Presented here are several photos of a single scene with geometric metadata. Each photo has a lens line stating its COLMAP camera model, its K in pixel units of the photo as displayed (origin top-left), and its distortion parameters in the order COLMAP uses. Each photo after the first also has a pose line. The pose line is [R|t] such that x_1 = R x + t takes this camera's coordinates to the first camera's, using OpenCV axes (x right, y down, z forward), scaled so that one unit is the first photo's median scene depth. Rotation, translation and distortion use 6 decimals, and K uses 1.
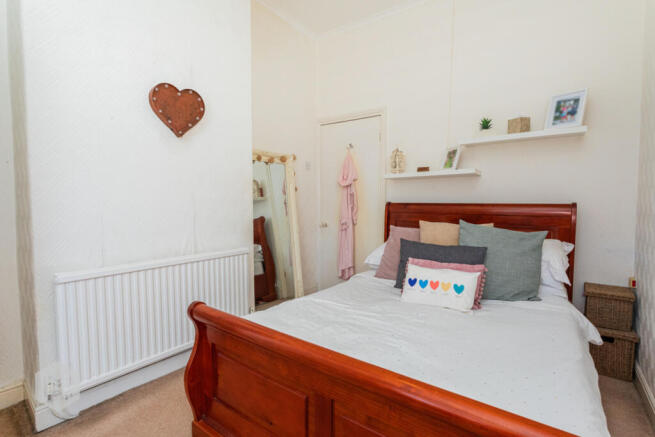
lens RADIAL K [[317.6, 0, 327.9], [0, 317.6, 219.2], [0, 0, 1]] dist [-0.000580, 0.000050]
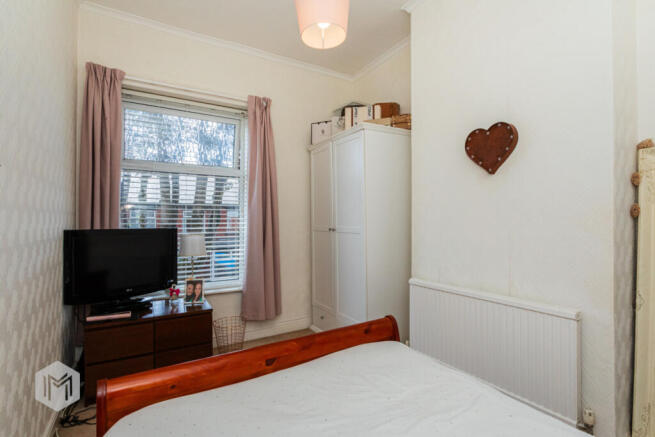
lens RADIAL K [[317.6, 0, 327.9], [0, 317.6, 219.2], [0, 0, 1]] dist [-0.000580, 0.000050]
pose [[-0.364439, -0.005055, -0.931214, 0.673478], [-0.057529, 0.998197, 0.017096, -0.101029], [0.929449, 0.059802, -0.364073, 0.894830]]
